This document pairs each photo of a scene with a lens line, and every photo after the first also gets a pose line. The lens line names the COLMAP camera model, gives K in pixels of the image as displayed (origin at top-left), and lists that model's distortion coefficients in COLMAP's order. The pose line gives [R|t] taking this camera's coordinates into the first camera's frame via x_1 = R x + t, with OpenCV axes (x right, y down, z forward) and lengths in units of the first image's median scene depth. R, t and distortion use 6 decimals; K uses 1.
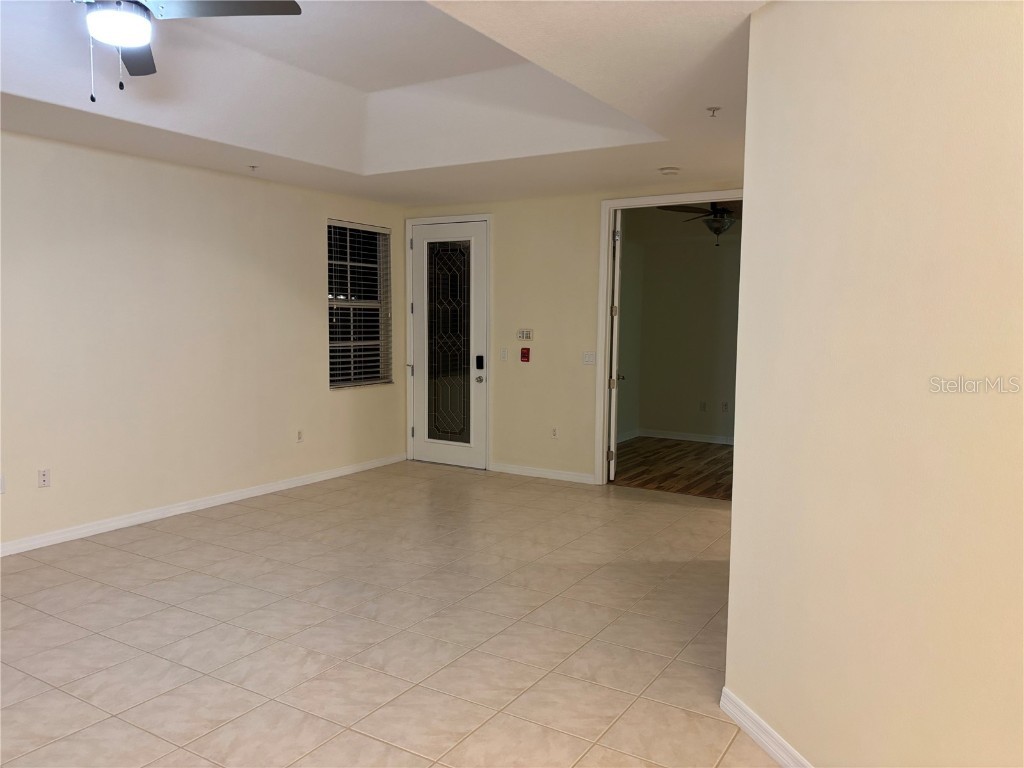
lens RADIAL K [[773.1, 0, 514.3], [0, 773.1, 391.2], [0, 0, 1]] dist [0.041939, -0.044827]
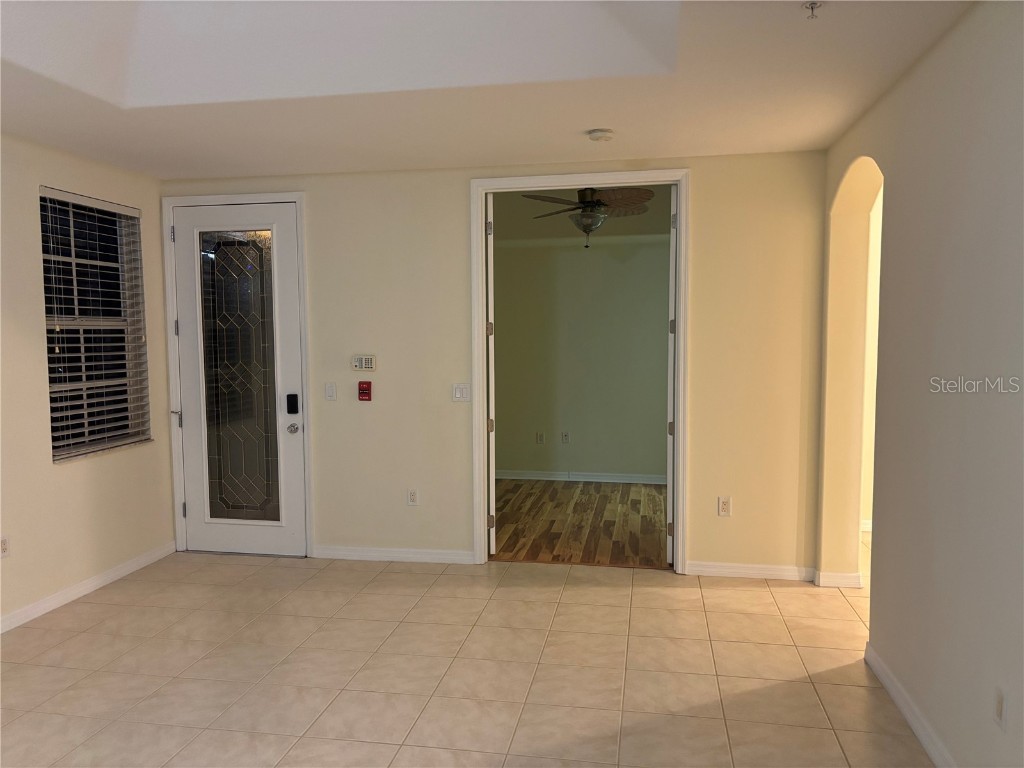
lens RADIAL K [[773.1, 0, 506.3], [0, 773.1, 387.0], [0, 0, 1]] dist [0.041939, -0.044827]
pose [[0.932695, -0.042565, 0.358145, -0.115791], [0.050695, 0.998625, -0.013337, -0.033794], [-0.357085, 0.030595, 0.933571, 0.277075]]
